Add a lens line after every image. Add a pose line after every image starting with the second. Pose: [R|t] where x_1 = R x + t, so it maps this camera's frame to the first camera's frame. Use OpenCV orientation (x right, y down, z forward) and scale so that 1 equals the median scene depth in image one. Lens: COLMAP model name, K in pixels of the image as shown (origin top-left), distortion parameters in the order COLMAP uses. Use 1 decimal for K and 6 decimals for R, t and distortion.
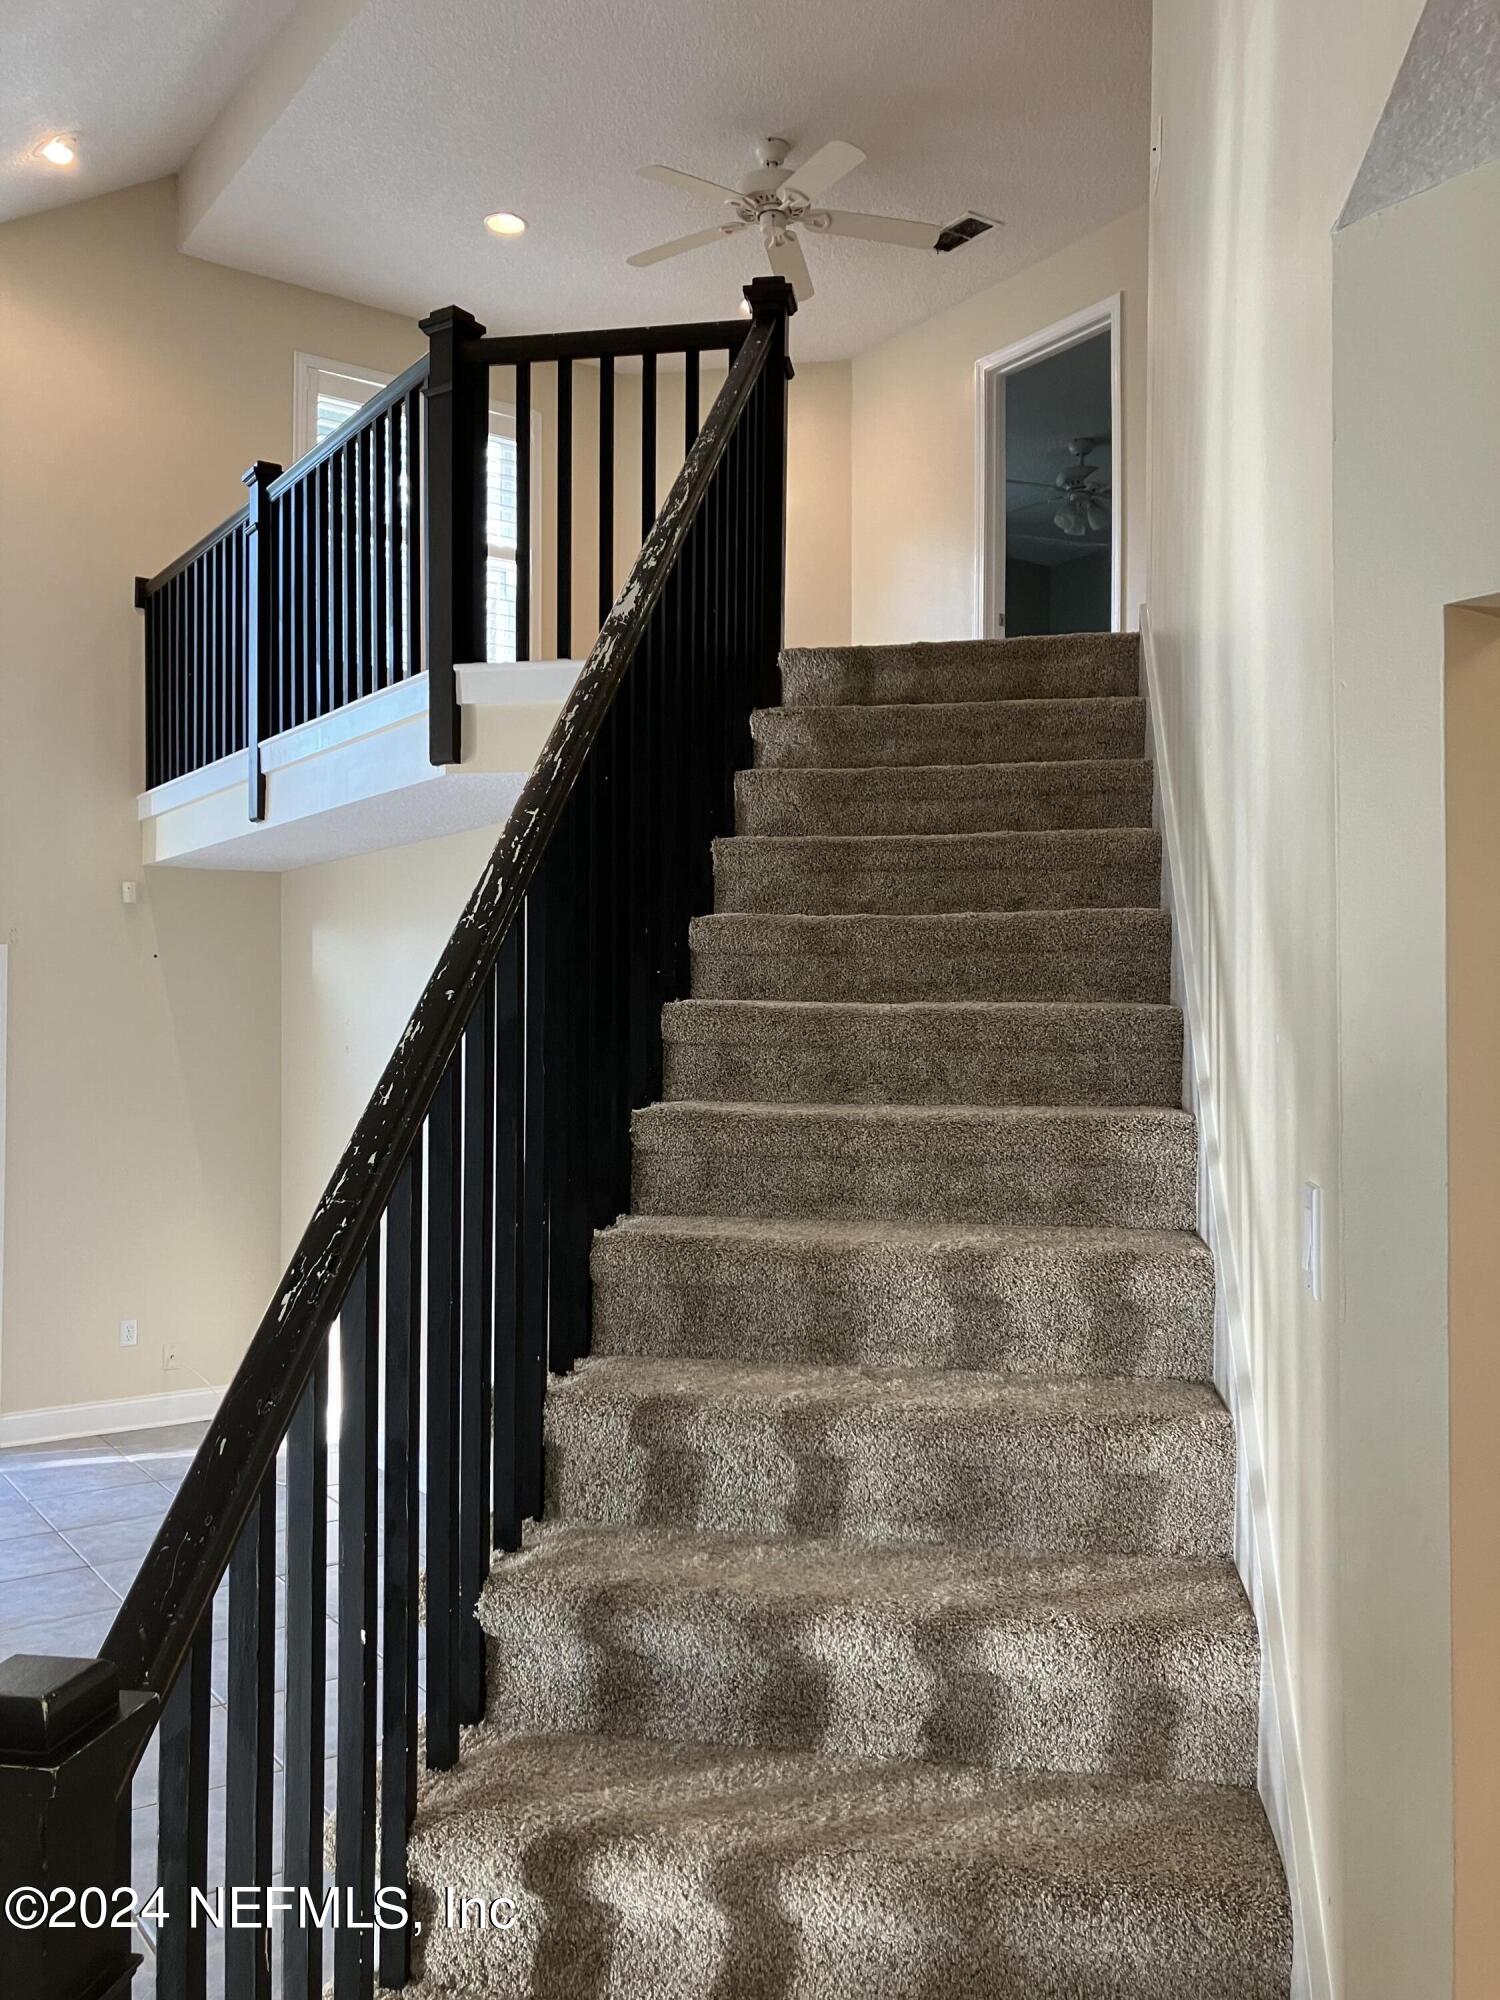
lens RADIAL K [[1655.1, 0, 743.9], [0, 1655.1, 1005.3], [0, 0, 1]] dist [-0.086247, 0.137775]
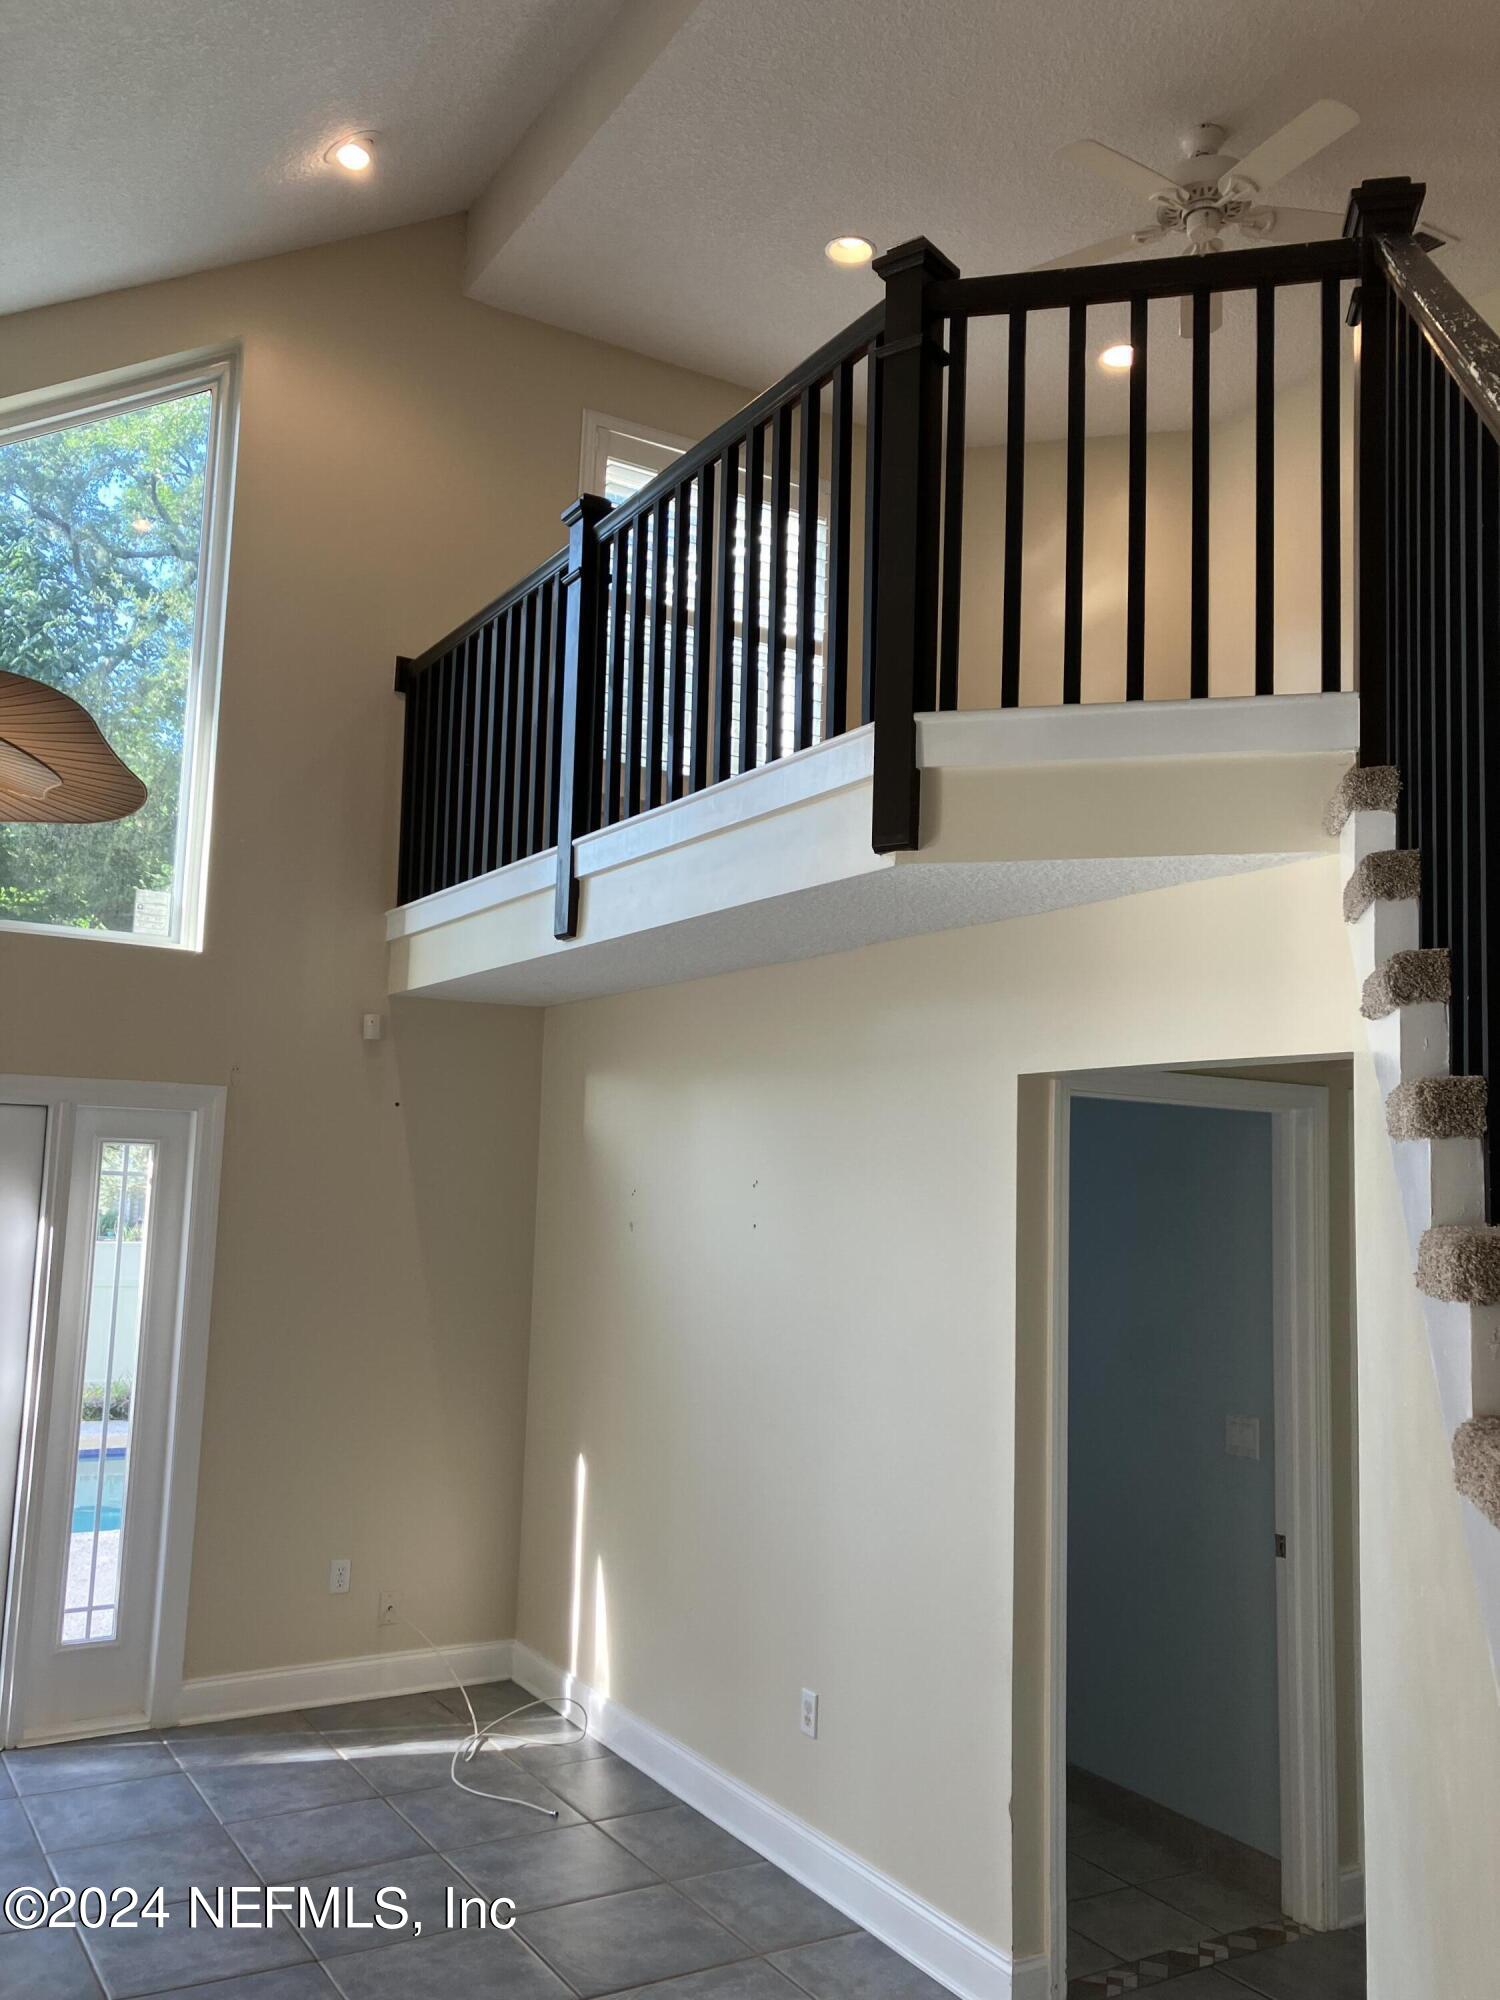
lens RADIAL K [[1644.2, 0, 751.7], [0, 1644.2, 988.7], [0, 0, 1]] dist [0.000713, 0.006517]
pose [[0.996943, 0.021770, -0.075037, -0.142344], [-0.029662, 0.993952, -0.105731, -0.006690], [0.072281, 0.107634, 0.991560, 0.218894]]
